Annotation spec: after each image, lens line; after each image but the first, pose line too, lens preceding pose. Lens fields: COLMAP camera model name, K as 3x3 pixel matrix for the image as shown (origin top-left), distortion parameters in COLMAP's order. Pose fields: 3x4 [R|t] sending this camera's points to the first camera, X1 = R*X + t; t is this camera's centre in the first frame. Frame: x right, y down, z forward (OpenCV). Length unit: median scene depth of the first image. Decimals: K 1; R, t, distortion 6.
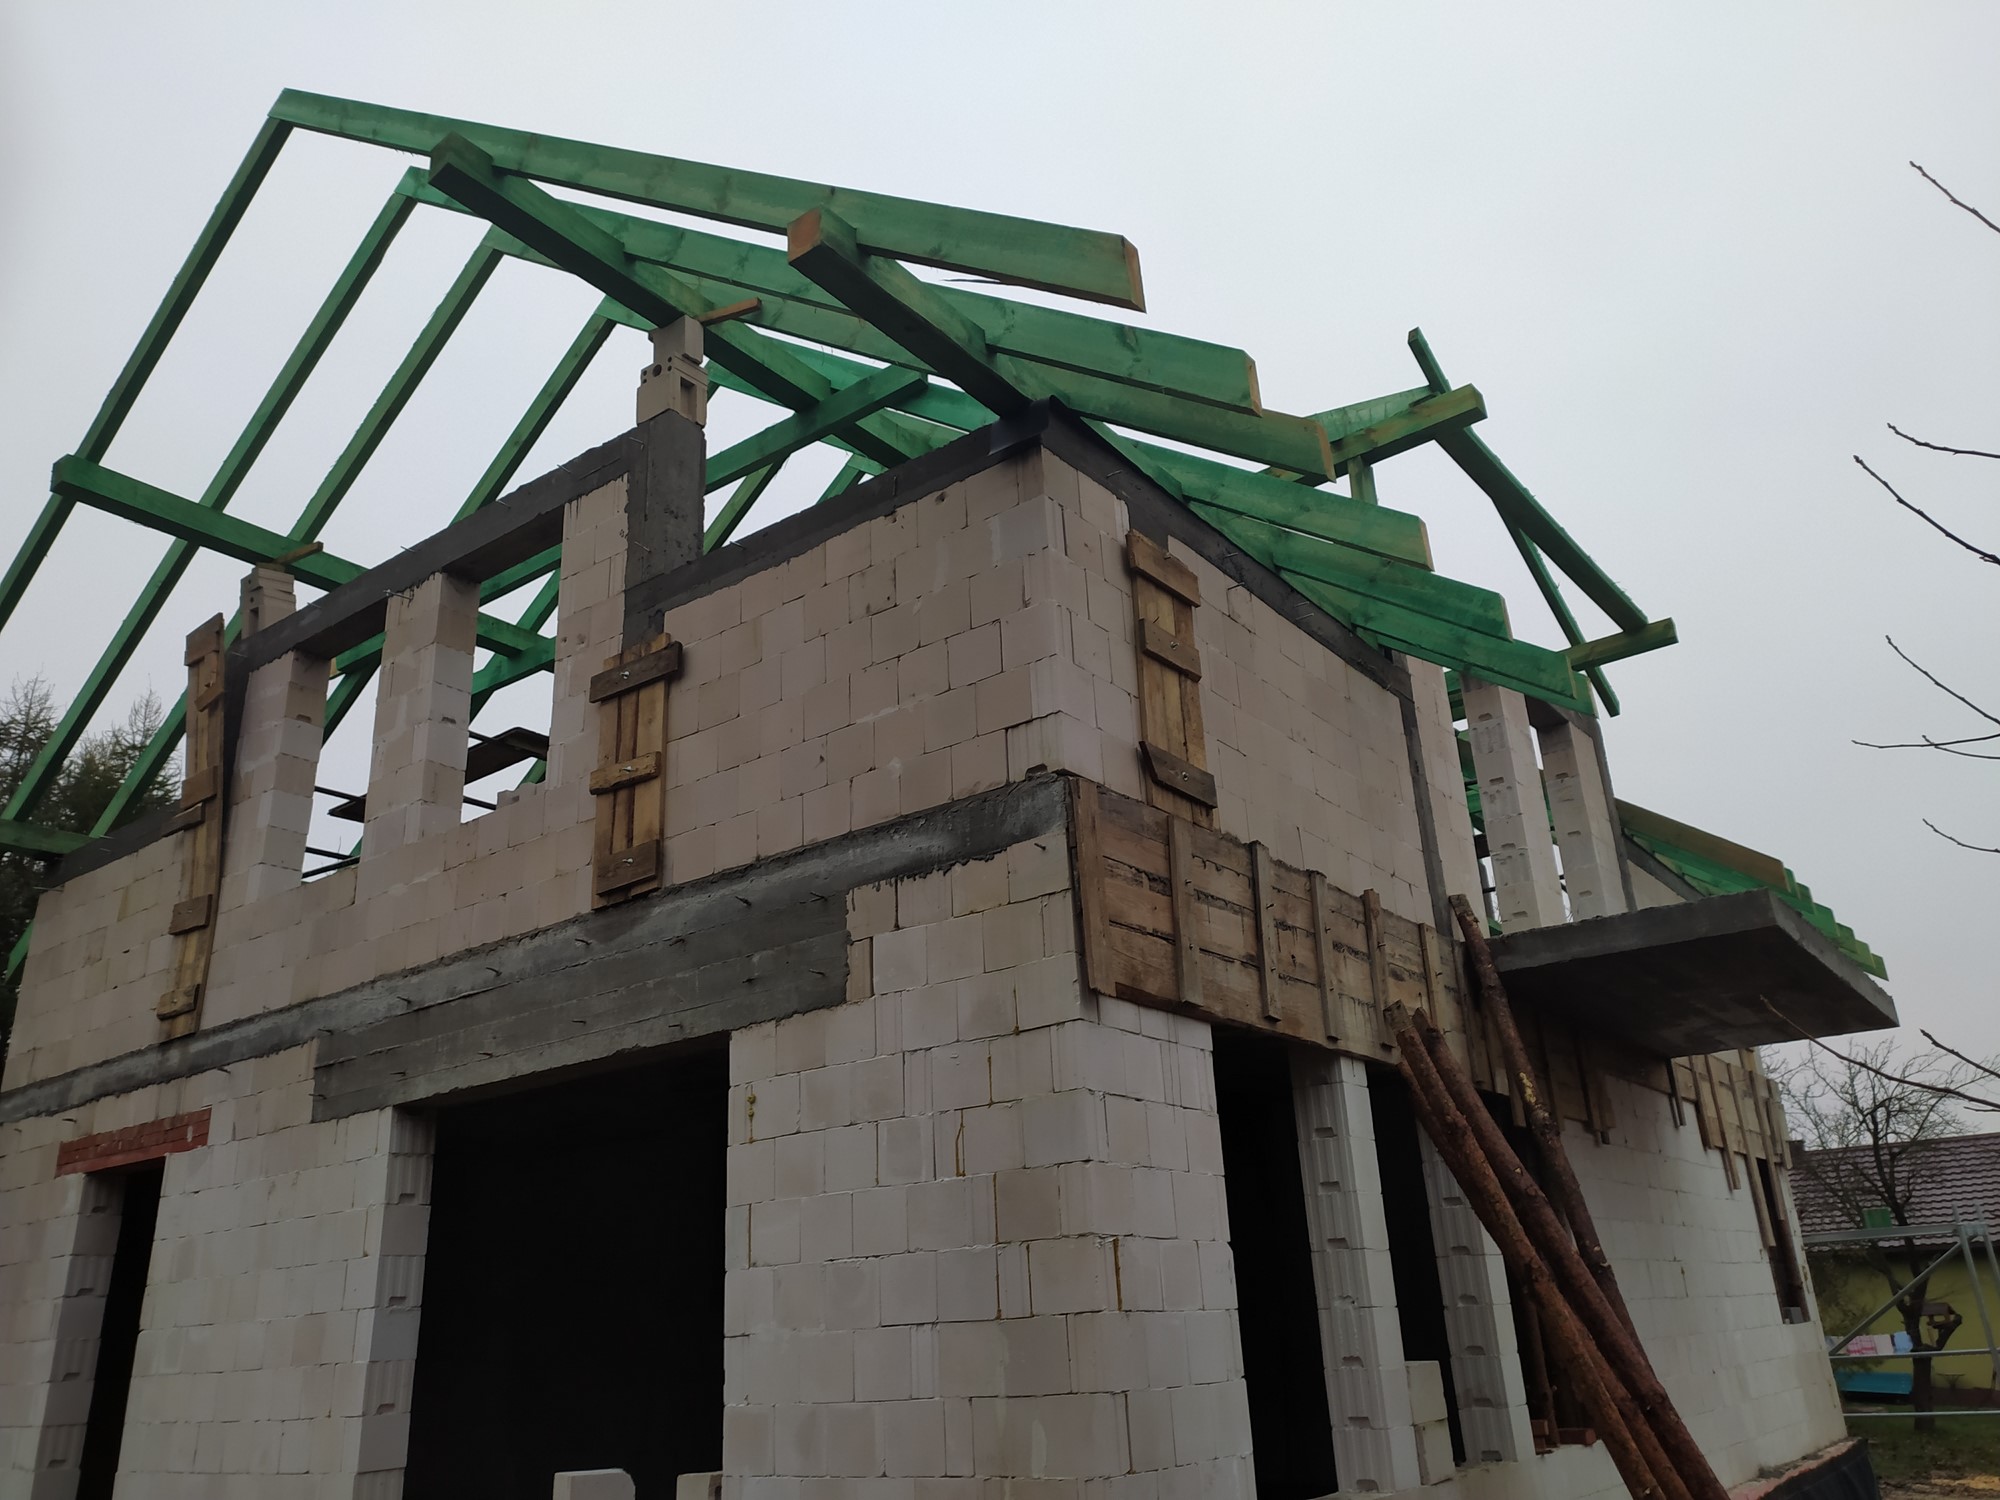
lens RADIAL K [[1427.9, 0, 1000.0], [0, 1427.9, 750.0], [0, 0, 1]] dist [0.060624, -0.005105]
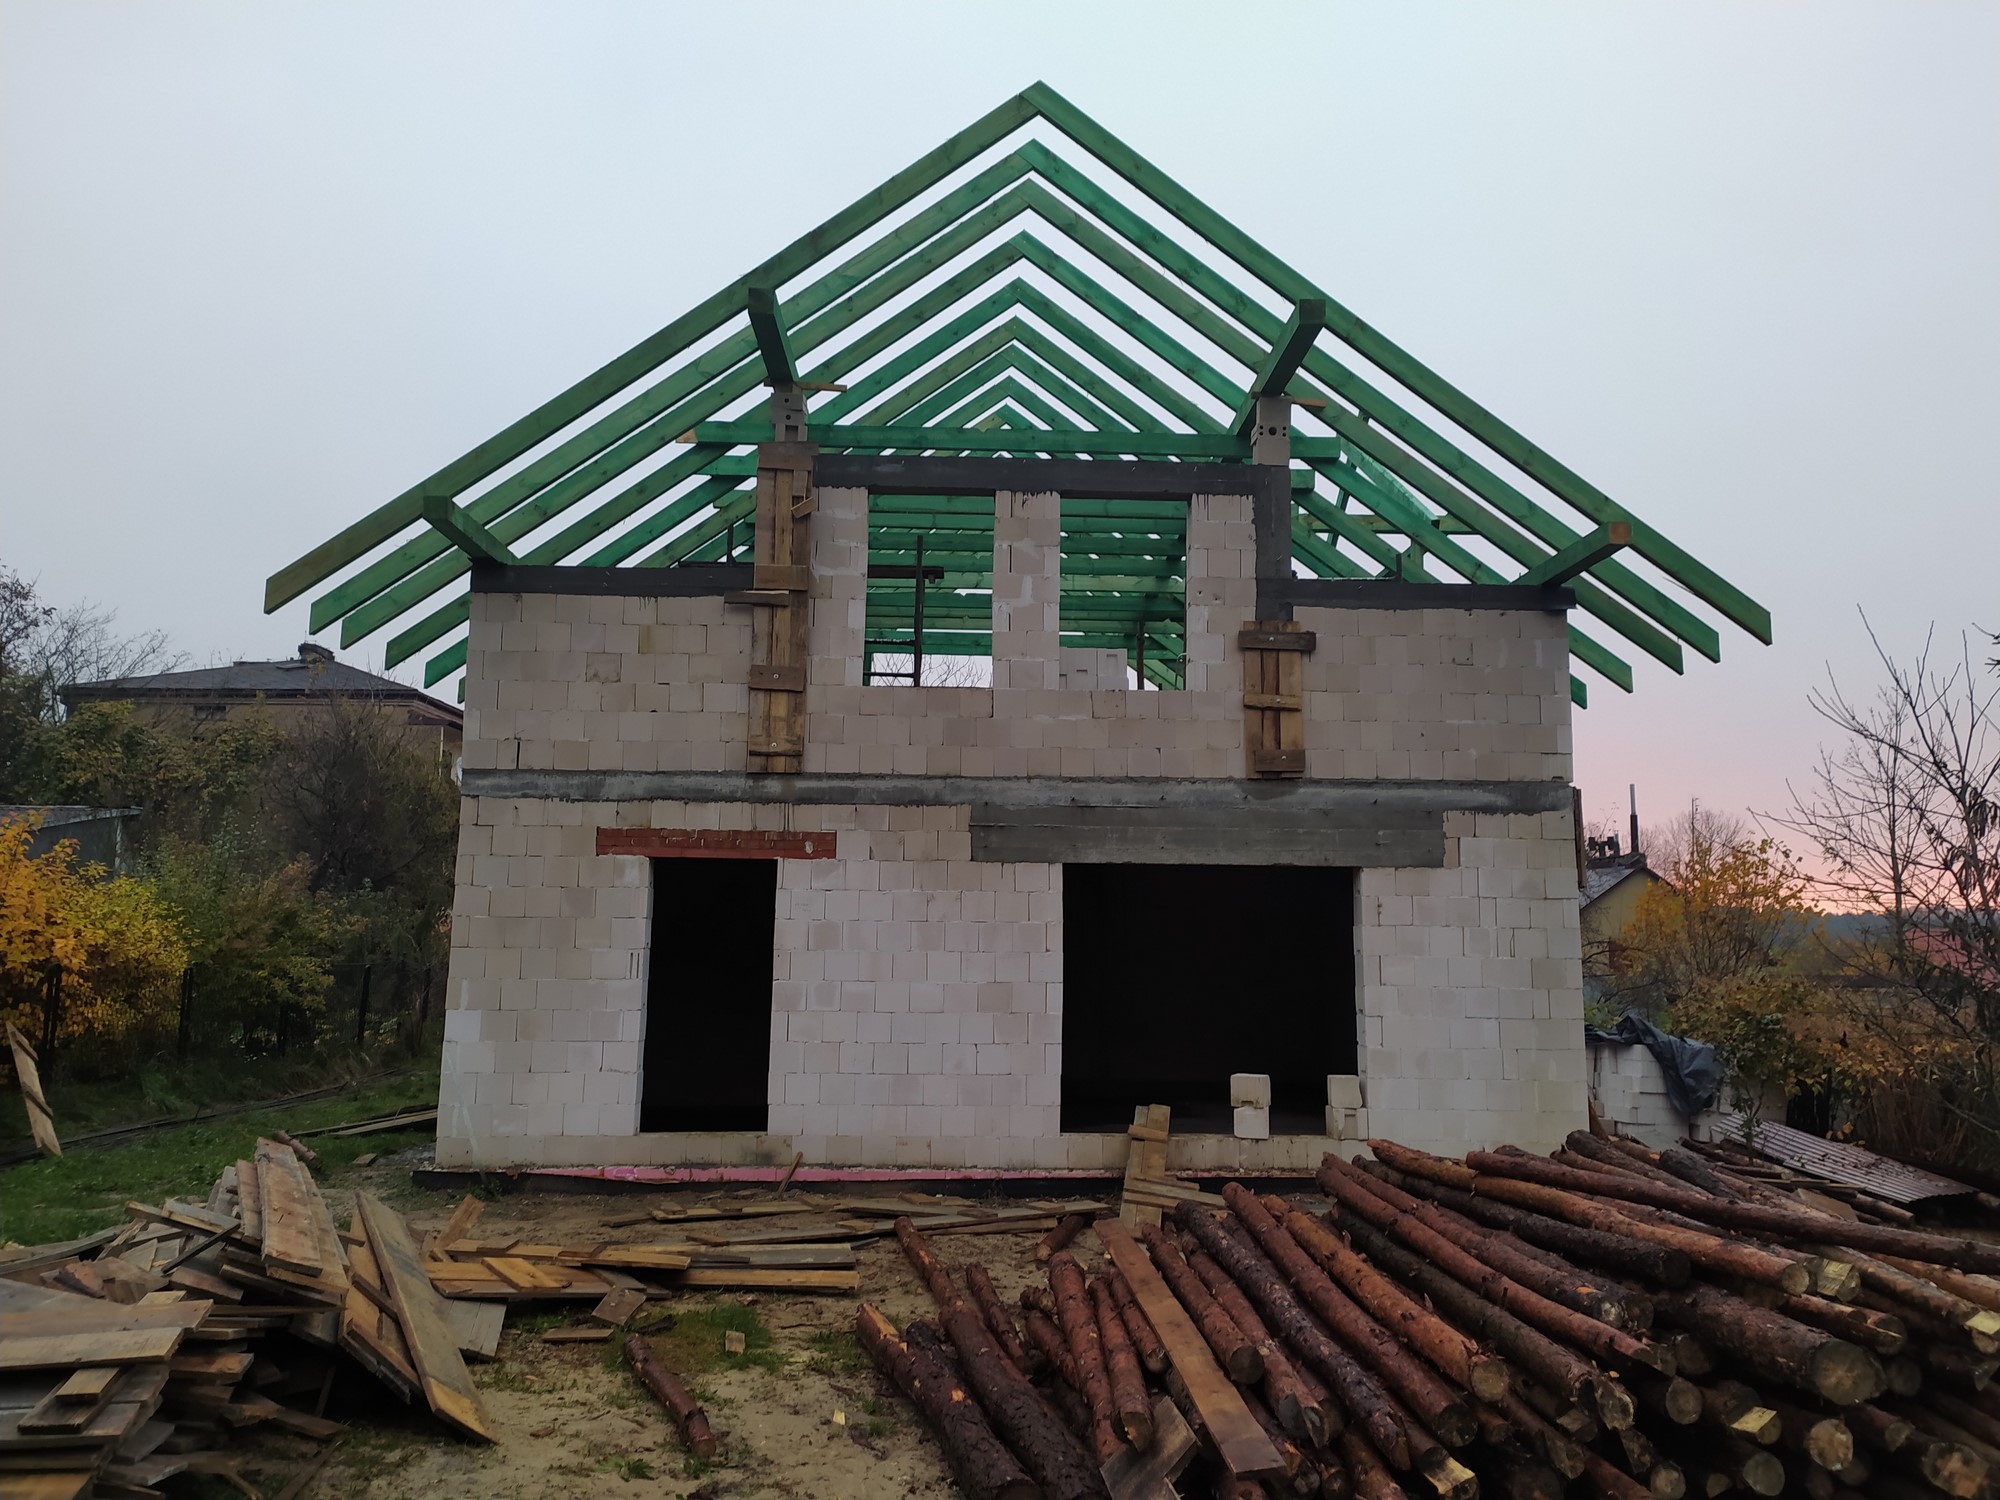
lens RADIAL K [[1427.9, 0, 1000.0], [0, 1427.9, 750.0], [0, 0, 1]] dist [0.060624, -0.005105]
pose [[0.780390, 0.156474, 0.605399, -1.528889], [-0.275978, 0.954972, 0.108923, -0.024313], [-0.561096, -0.252079, 0.788434, -0.169436]]
